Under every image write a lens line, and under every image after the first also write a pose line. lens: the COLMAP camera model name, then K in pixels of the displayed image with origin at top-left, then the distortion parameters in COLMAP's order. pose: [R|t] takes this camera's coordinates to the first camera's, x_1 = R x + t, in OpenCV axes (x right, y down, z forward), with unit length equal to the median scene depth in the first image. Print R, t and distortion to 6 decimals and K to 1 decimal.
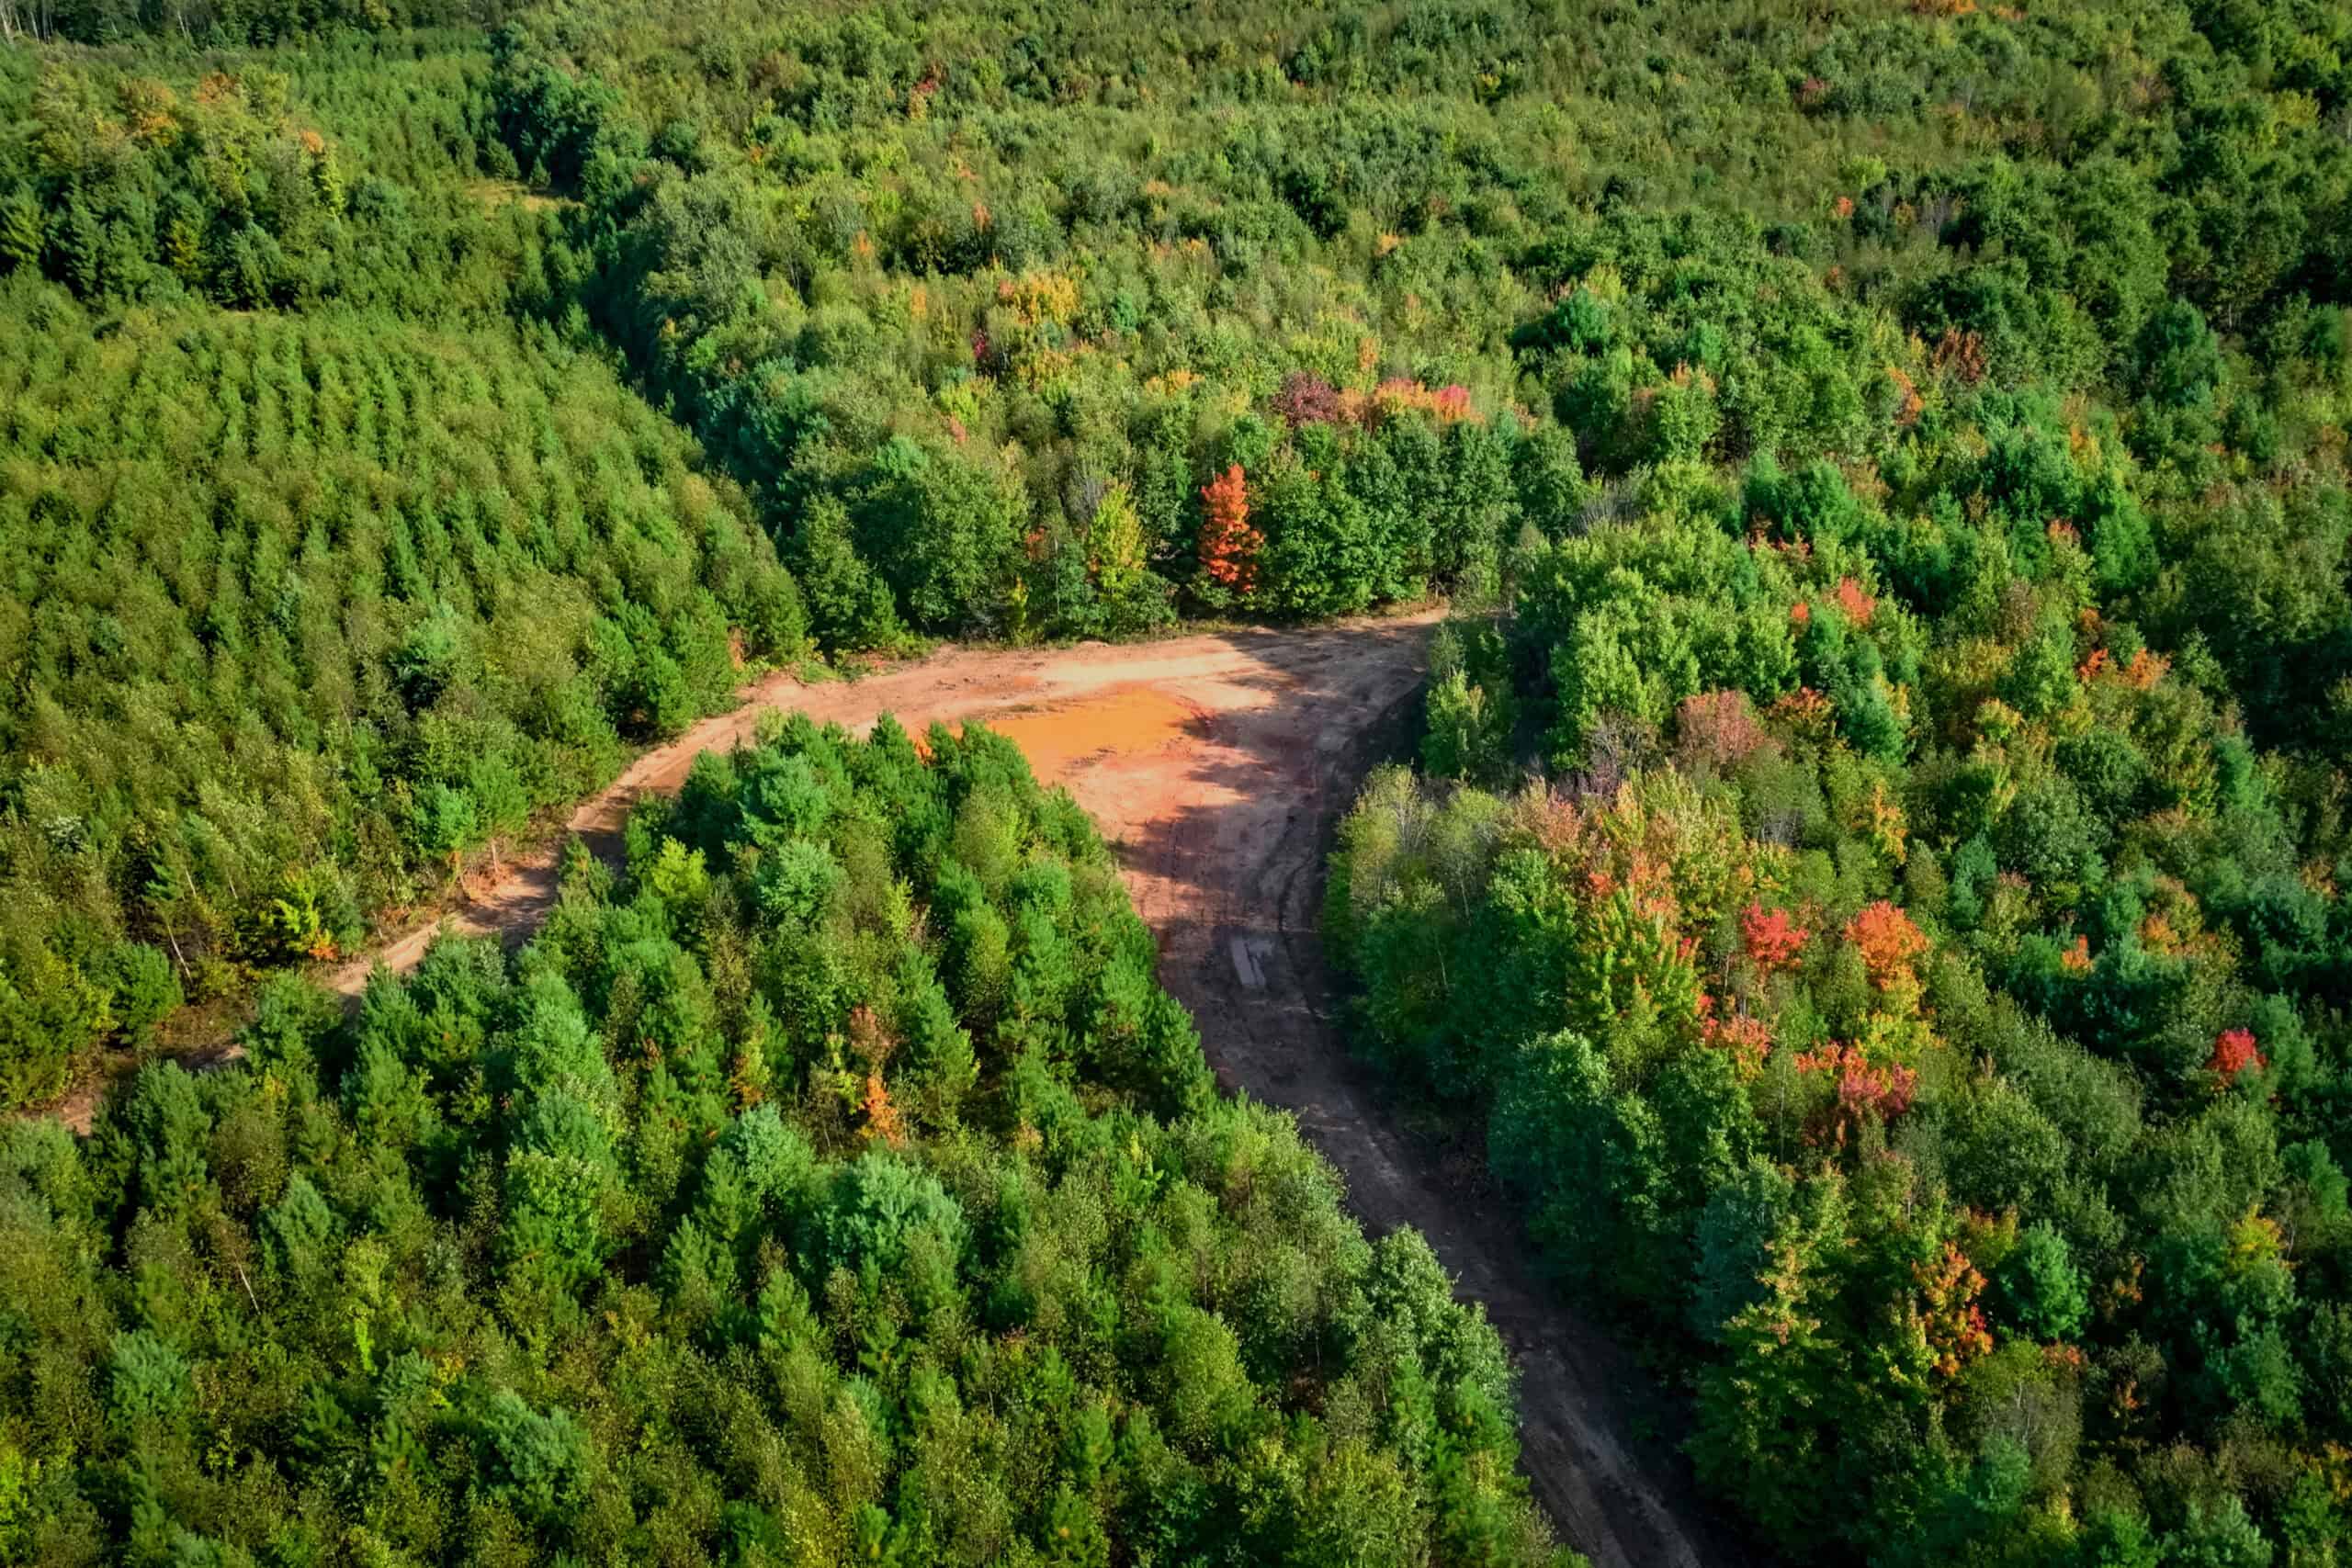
lens RADIAL K [[1969.1, 0, 1176.0], [0, 1969.1, 784.0], [0, 0, 1]] dist [0.012848, 0.000210]
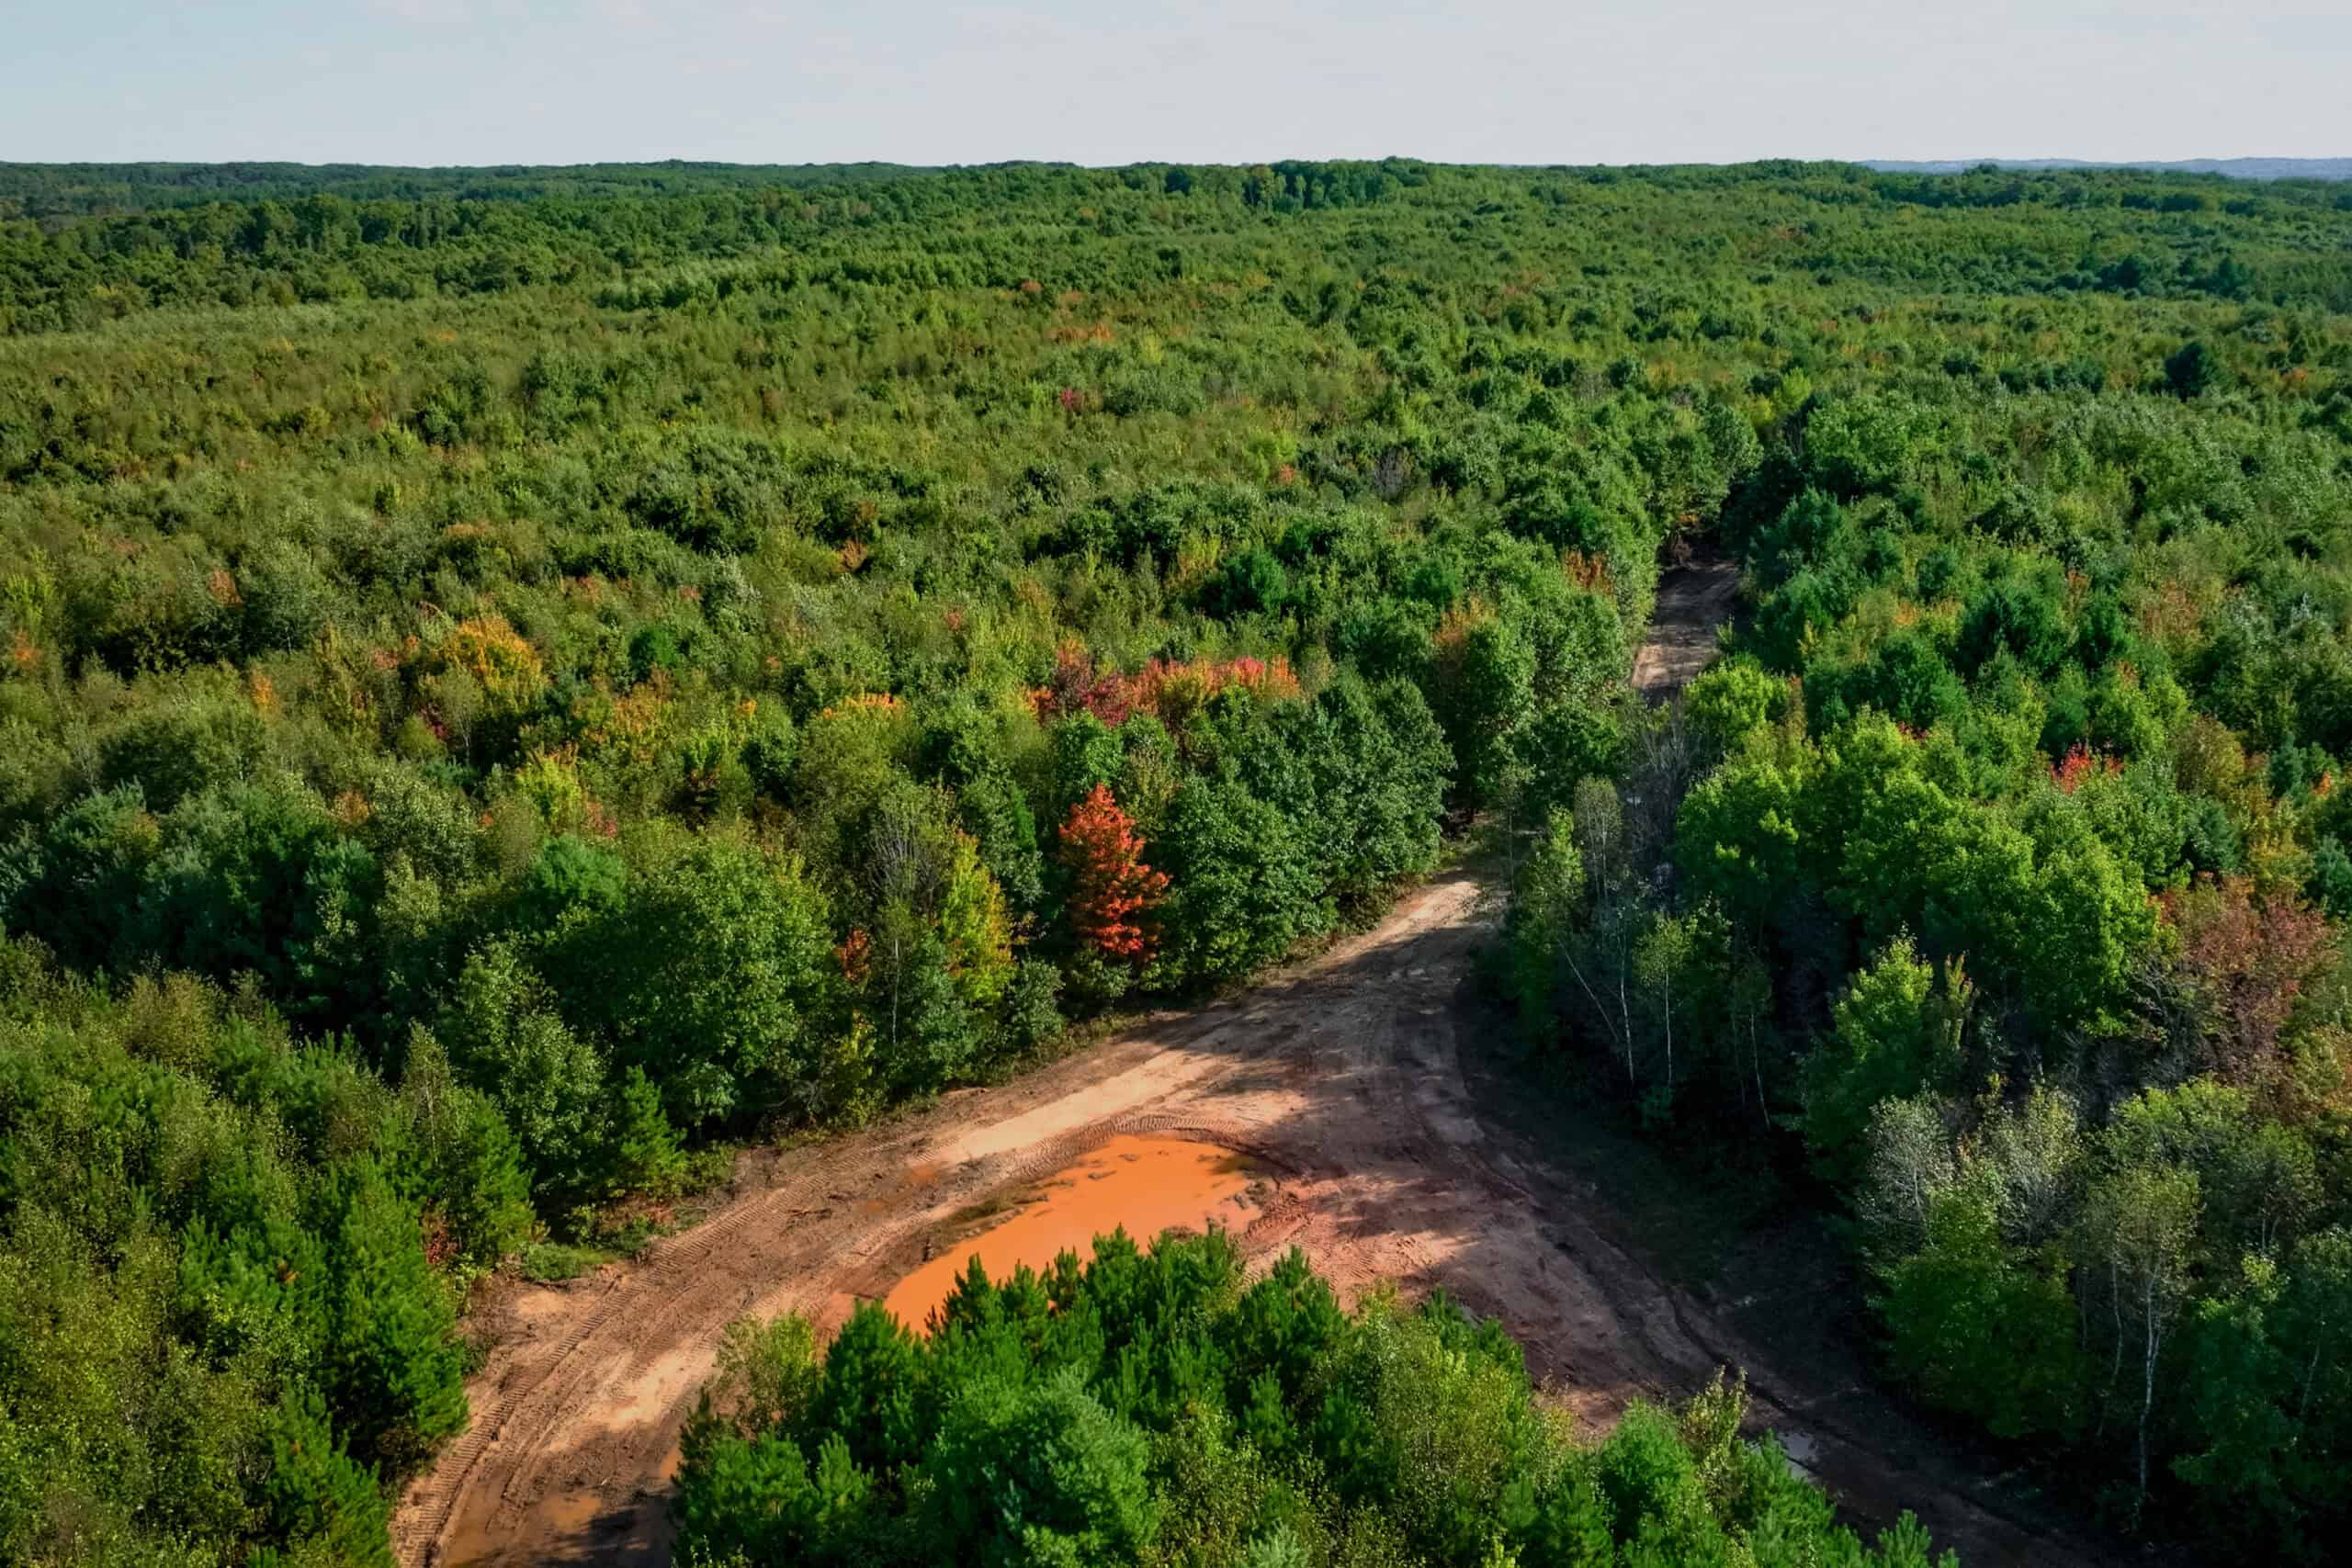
lens RADIAL K [[1969.1, 0, 1176.0], [0, 1969.1, 784.0], [0, 0, 1]] dist [0.012848, 0.000210]
pose [[0.821213, -0.151972, 0.550012, -0.323266], [0.265170, 0.955122, -0.132014, -0.065007], [-0.505266, 0.254258, 0.824657, 0.420637]]
